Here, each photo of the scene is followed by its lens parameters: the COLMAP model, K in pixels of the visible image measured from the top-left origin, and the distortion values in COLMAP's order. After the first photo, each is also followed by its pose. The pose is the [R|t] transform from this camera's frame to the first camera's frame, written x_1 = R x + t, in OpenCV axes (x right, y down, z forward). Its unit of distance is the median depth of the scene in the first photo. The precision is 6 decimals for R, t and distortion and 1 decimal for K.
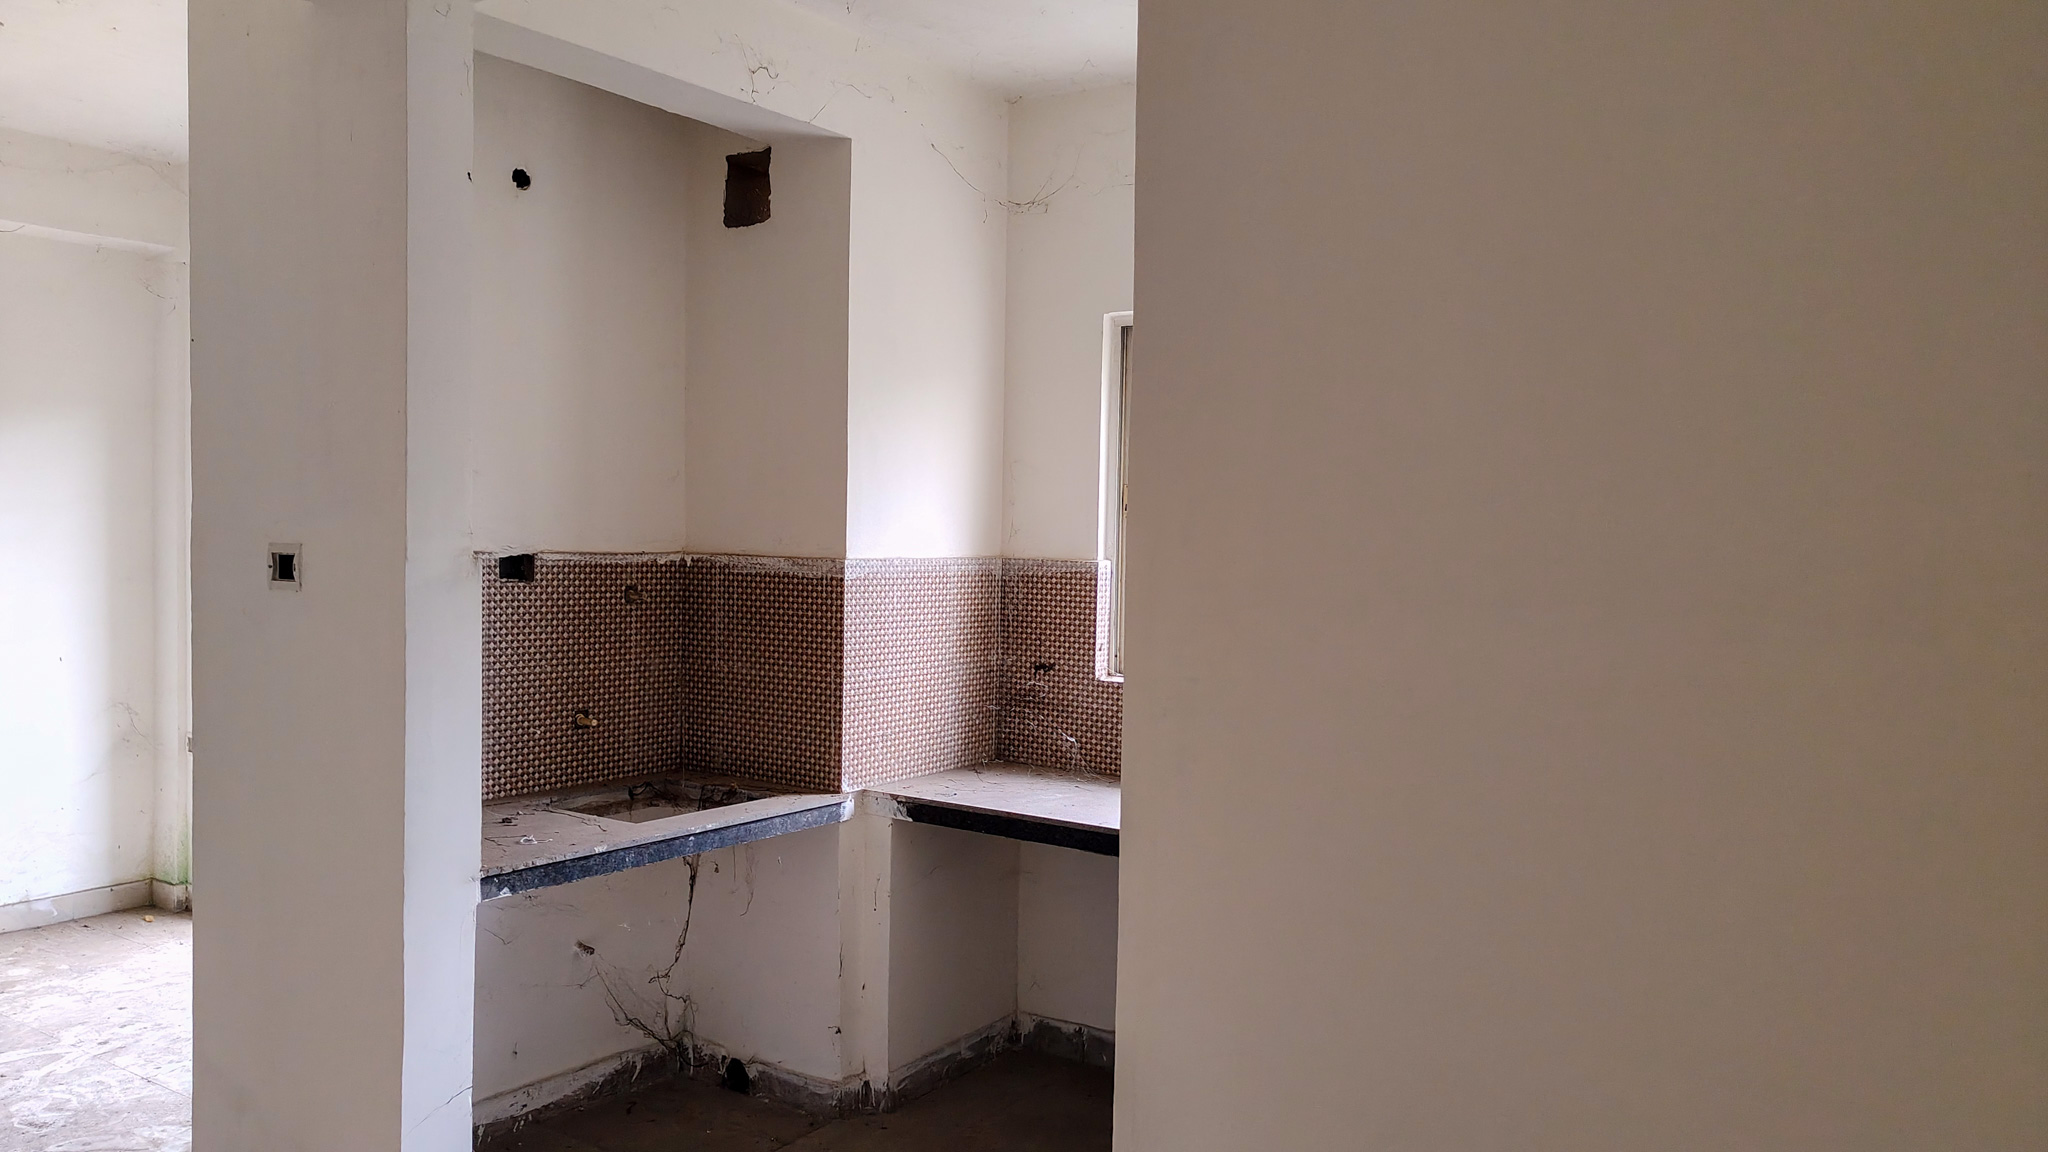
lens RADIAL K [[1467.5, 0, 1029.0], [0, 1467.5, 583.3], [0, 0, 1]] dist [0.025516, -0.031648]
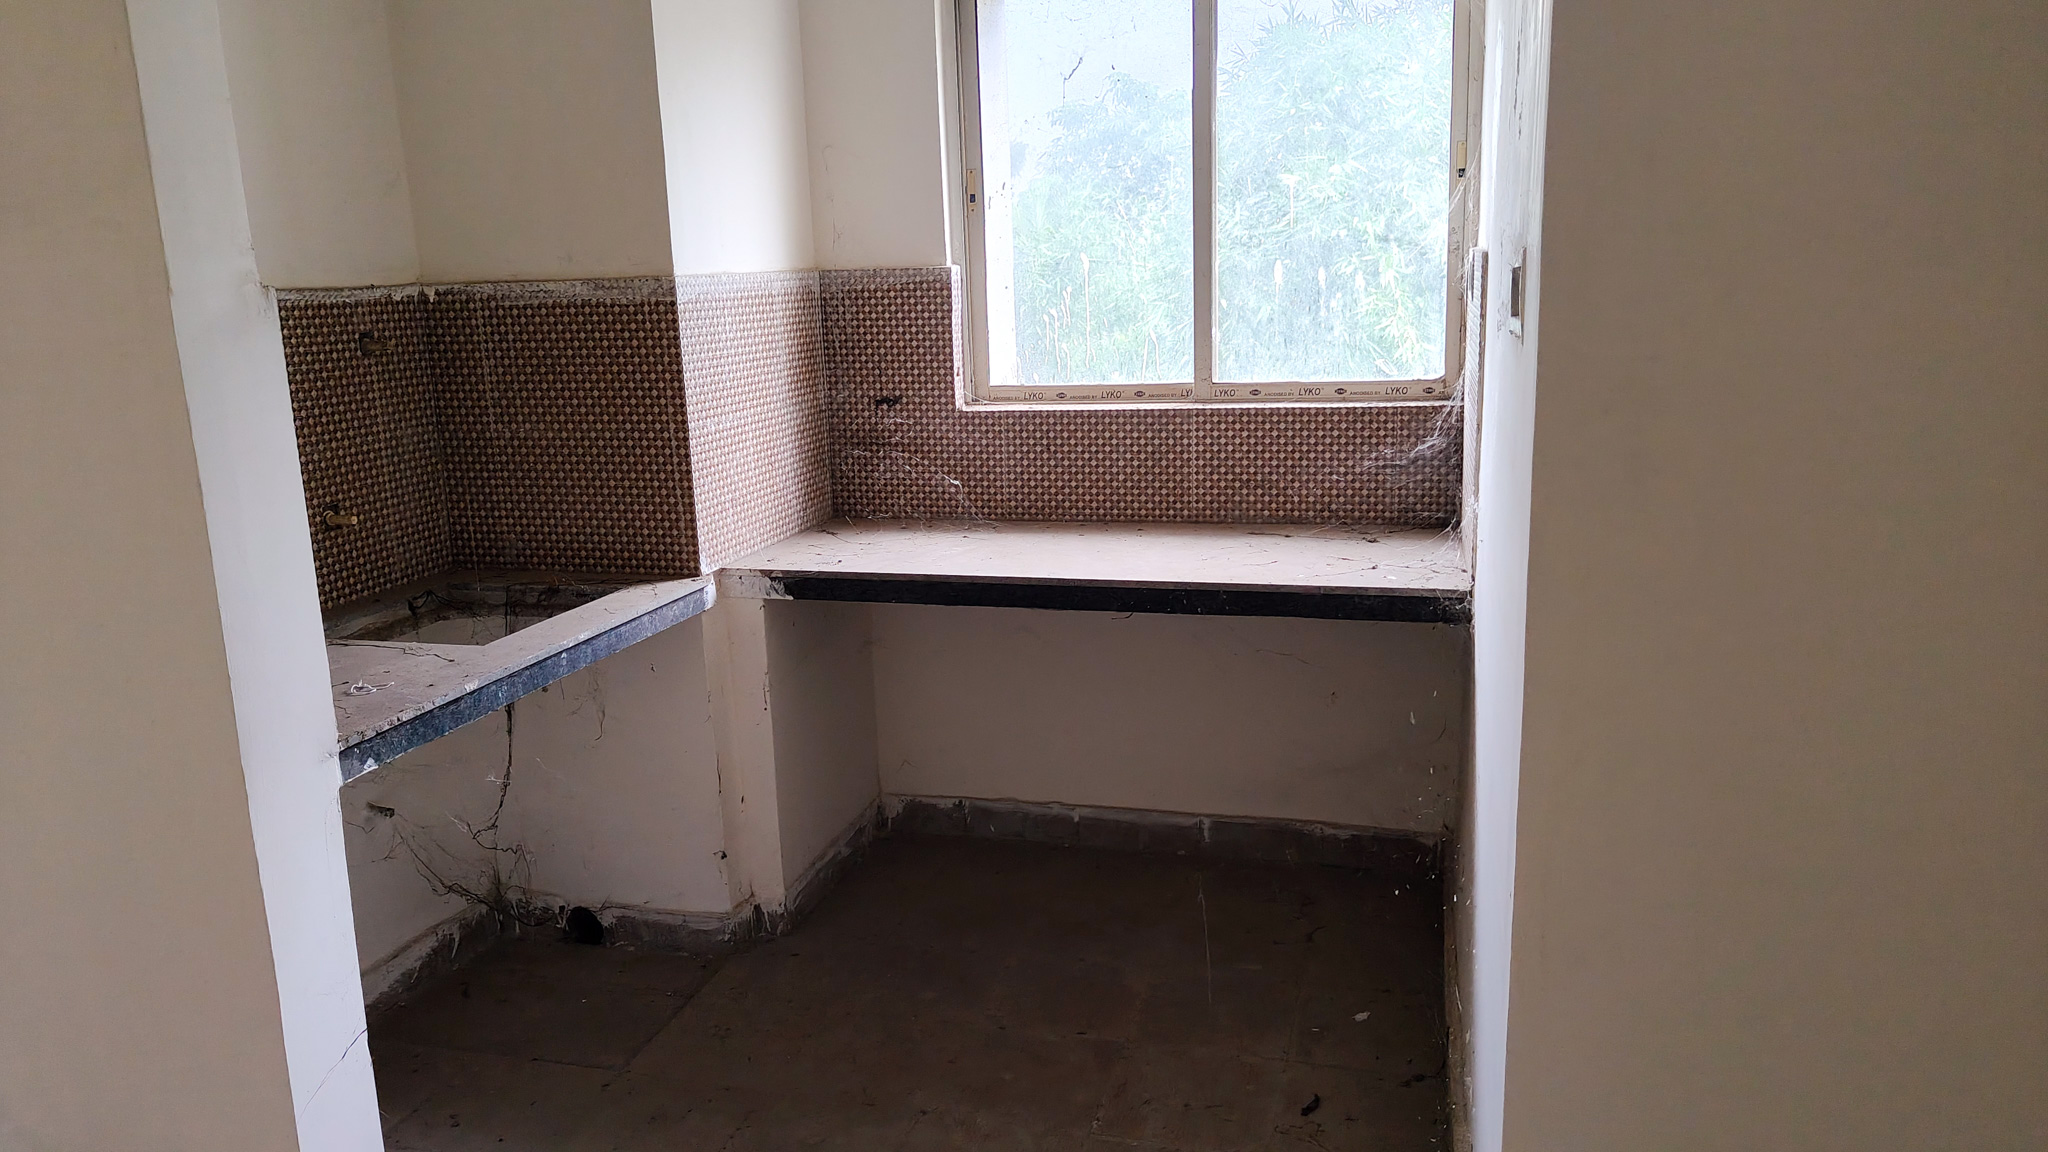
lens RADIAL K [[1467.5, 0, 1025.2], [0, 1467.5, 583.5], [0, 0, 1]] dist [0.025516, -0.031648]
pose [[0.947495, -0.118690, 0.296926, -0.193264], [0.064284, 0.980307, 0.186726, 0.008765], [-0.313241, -0.157835, 0.936466, 0.187682]]
